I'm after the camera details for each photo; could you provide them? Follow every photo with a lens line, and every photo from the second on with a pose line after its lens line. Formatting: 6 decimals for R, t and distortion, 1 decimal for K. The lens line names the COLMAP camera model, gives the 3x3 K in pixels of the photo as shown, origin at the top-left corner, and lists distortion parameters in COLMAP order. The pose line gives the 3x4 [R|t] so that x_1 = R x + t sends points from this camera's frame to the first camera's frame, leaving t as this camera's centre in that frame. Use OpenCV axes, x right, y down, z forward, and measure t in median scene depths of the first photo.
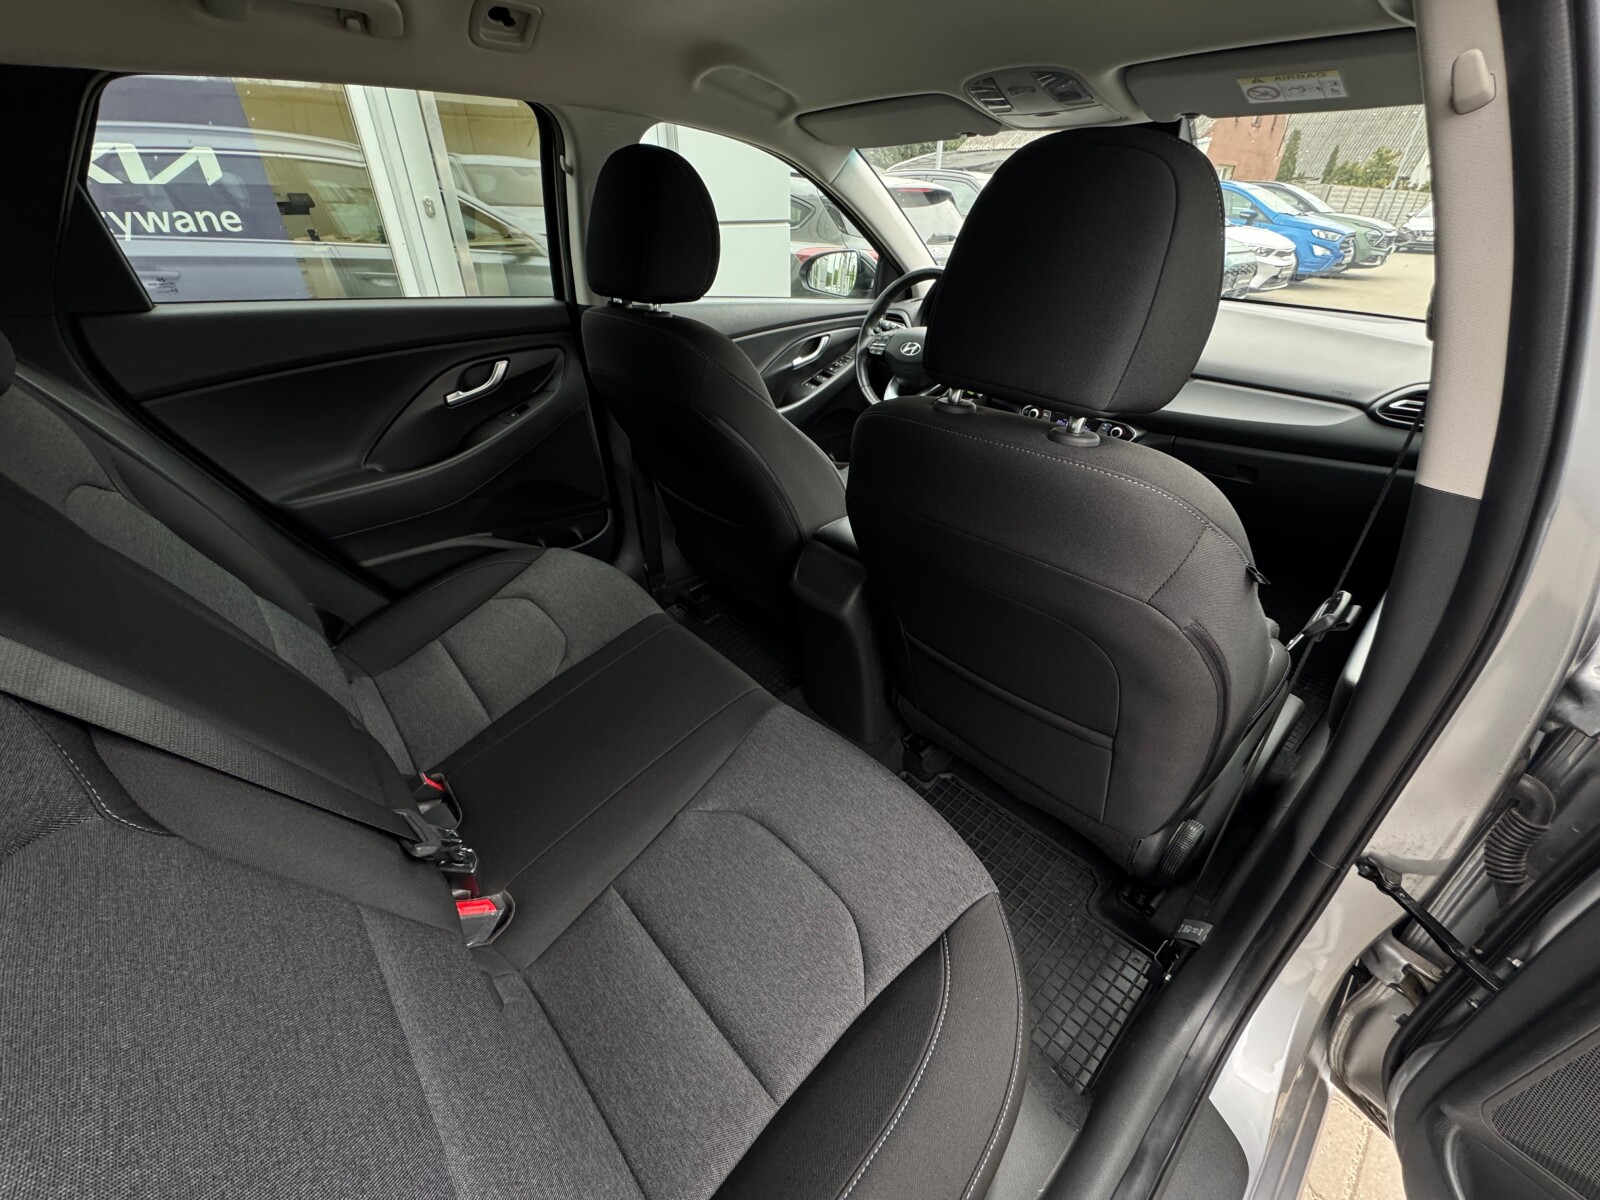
lens RADIAL K [[634.2, 0, 797.7], [0, 634.2, 600.4], [0, 0, 1]] dist [-0.000977, -0.000199]
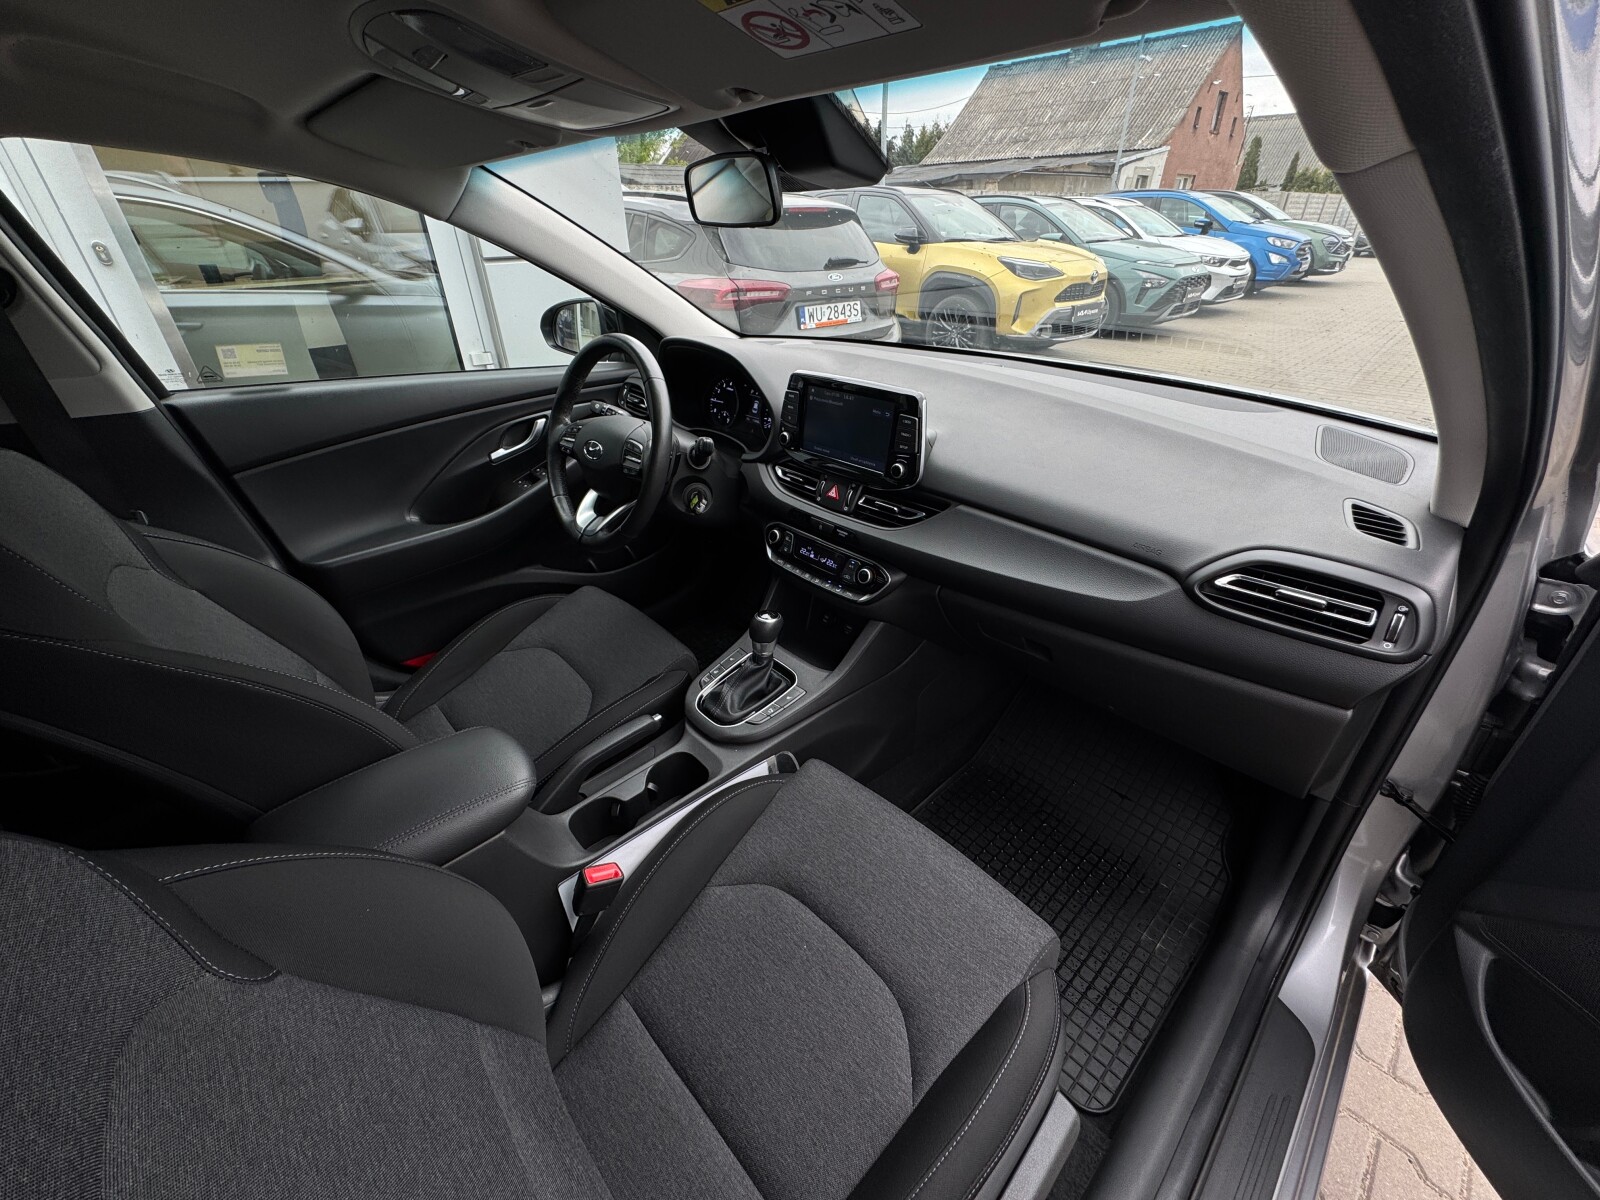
lens RADIAL K [[634.2, 0, 797.7], [0, 634.2, 600.4], [0, 0, 1]] dist [-0.000977, -0.000199]
pose [[0.999383, -0.031986, 0.014533, 0.062531], [0.032267, 0.999289, -0.019511, -0.033906], [-0.013899, 0.019968, 0.999704, 0.048776]]
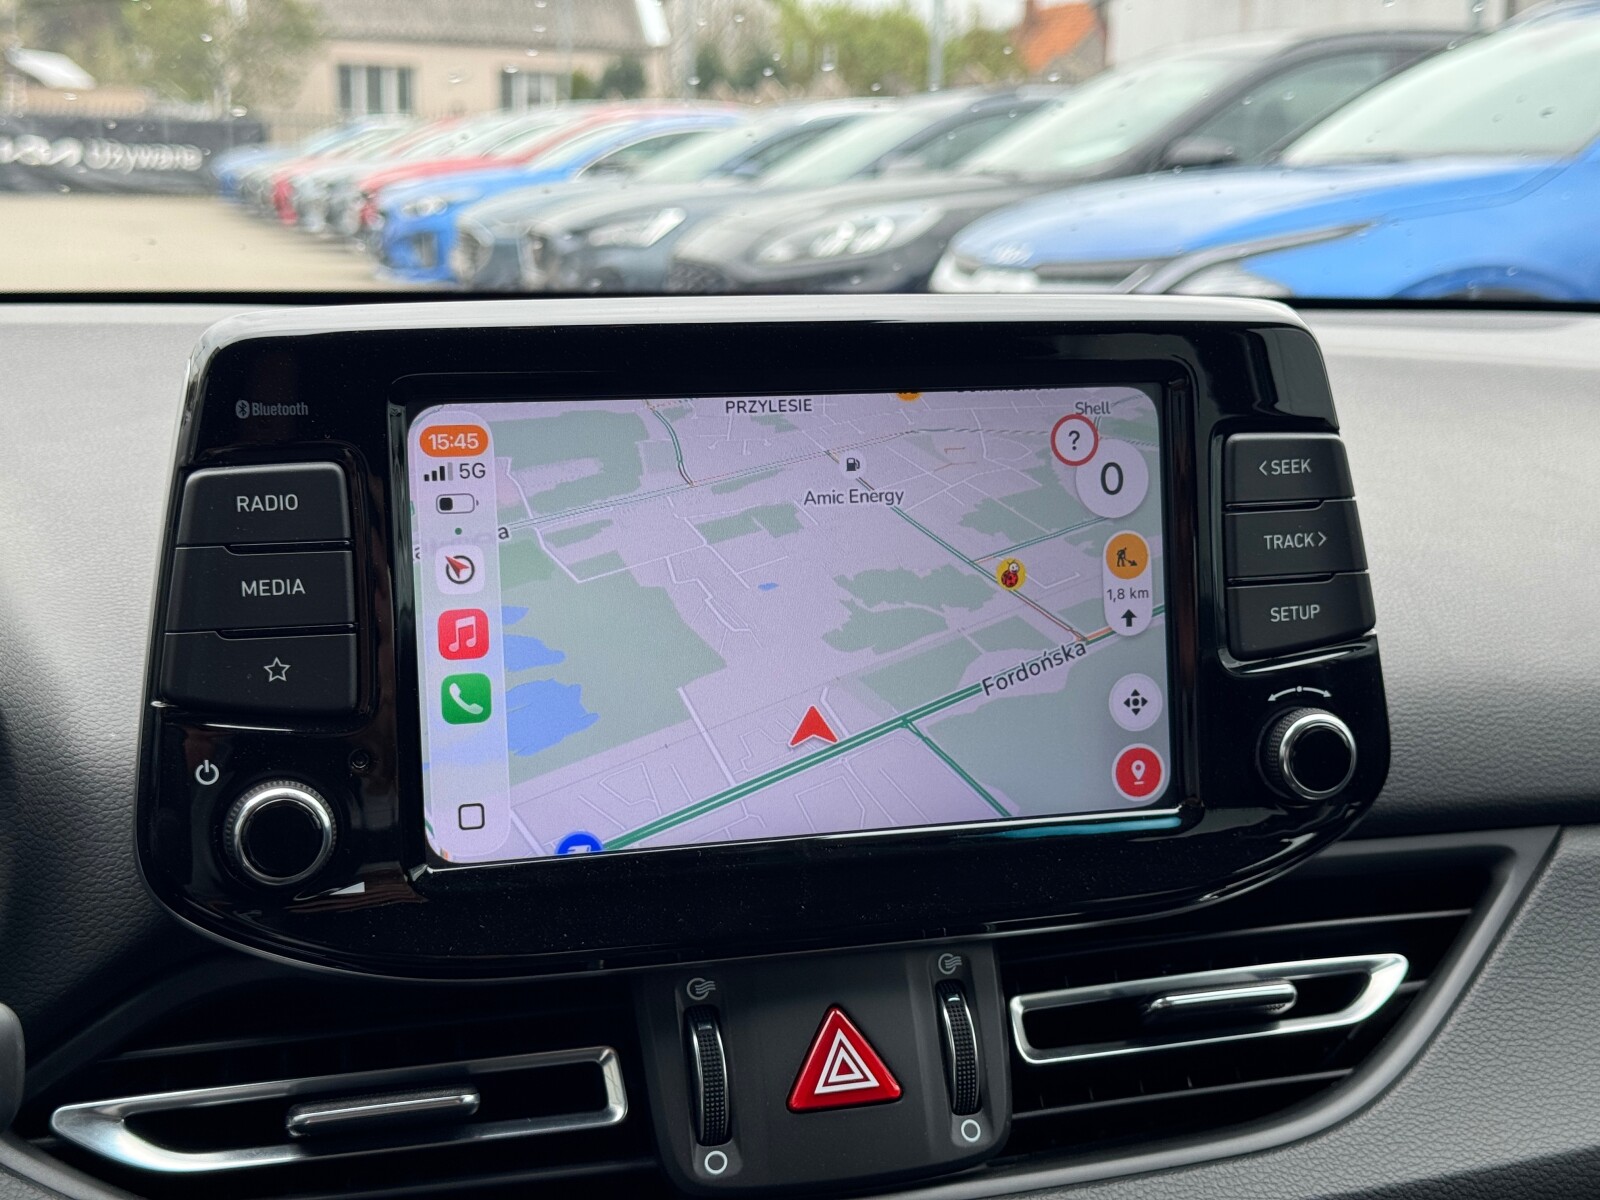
lens RADIAL K [[2300.9, 0, 800.0], [0, 2300.9, 600.0], [0, 0, 1]] dist [0.128156, -0.166396]
pose [[0.422532, -0.171702, 0.889935, 0.024050], [0.469477, 0.881361, -0.052855, -0.060644], [-0.775279, 0.440137, 0.453014, 0.124317]]
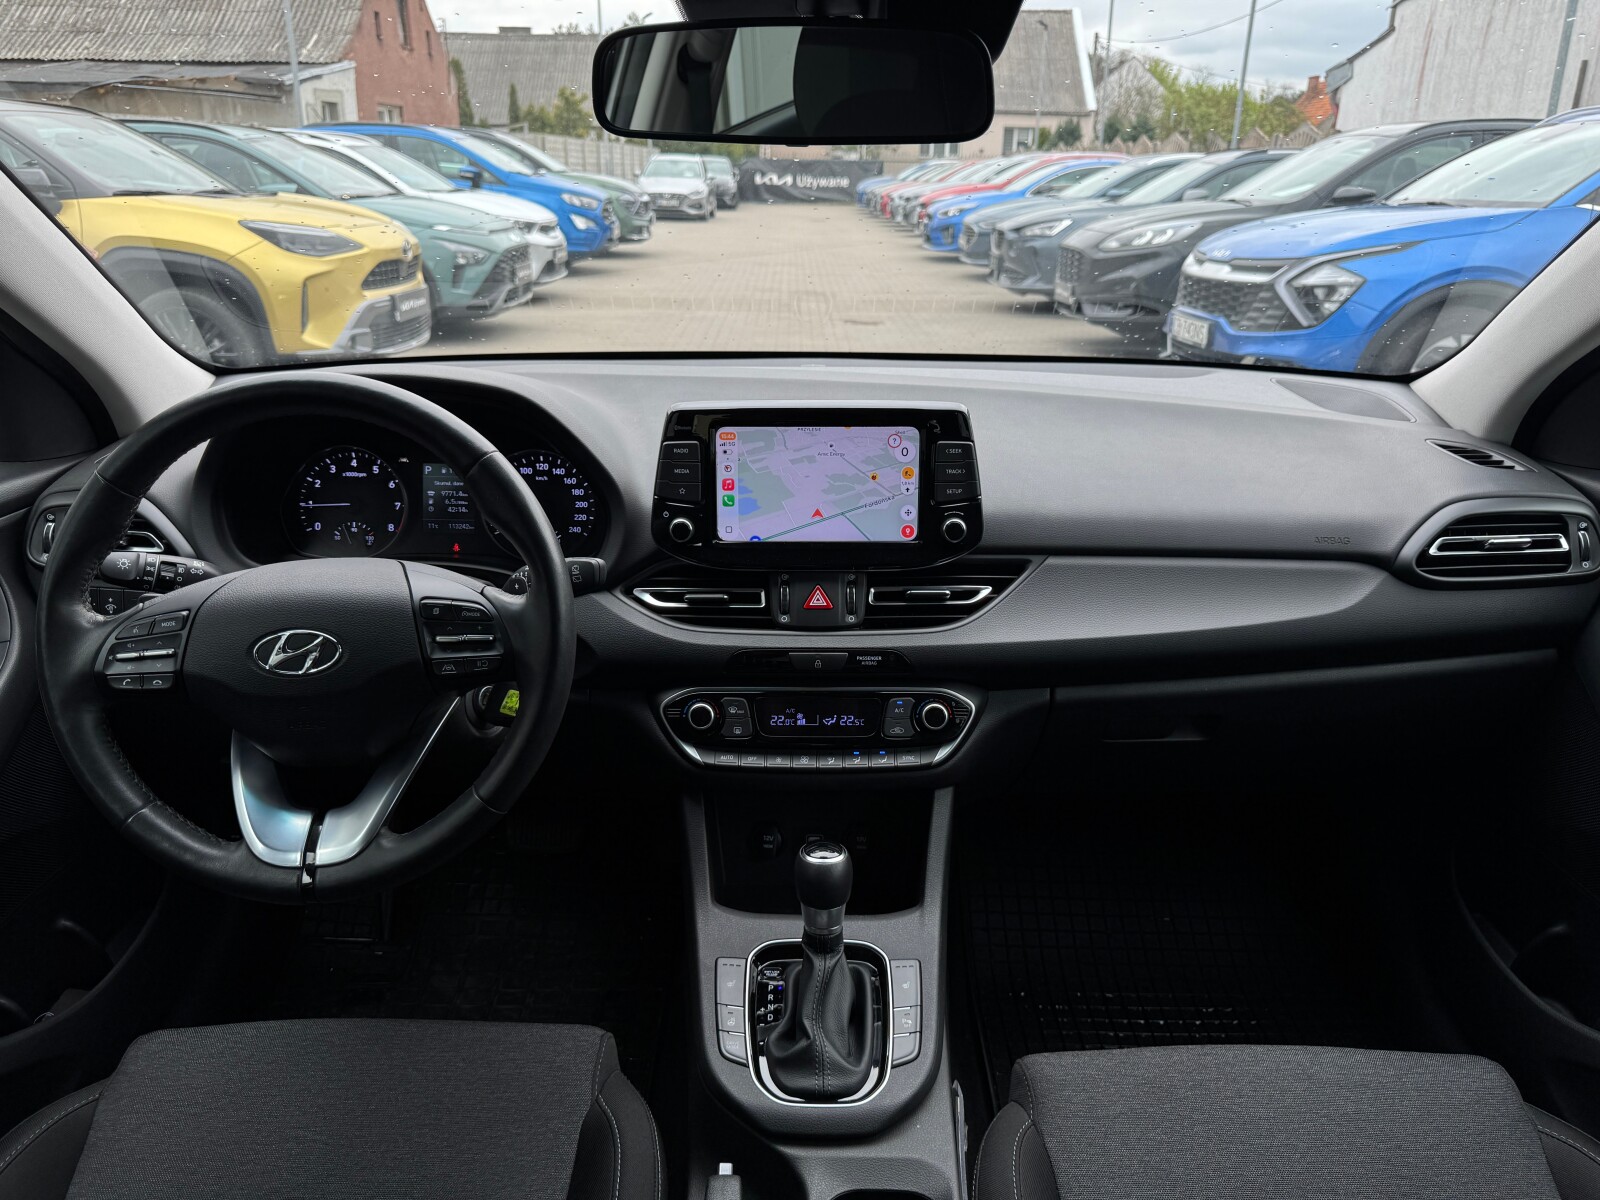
lens RADIAL K [[1129.2, 0, 798.1], [0, 1129.2, 599.6], [0, 0, 1]] dist [0.099989, -0.146867]
pose [[0.666695, -0.262171, 0.697699, -0.003502], [0.389114, 0.920828, -0.025807, -0.051451], [-0.635695, 0.288690, 0.715926, 0.079251]]
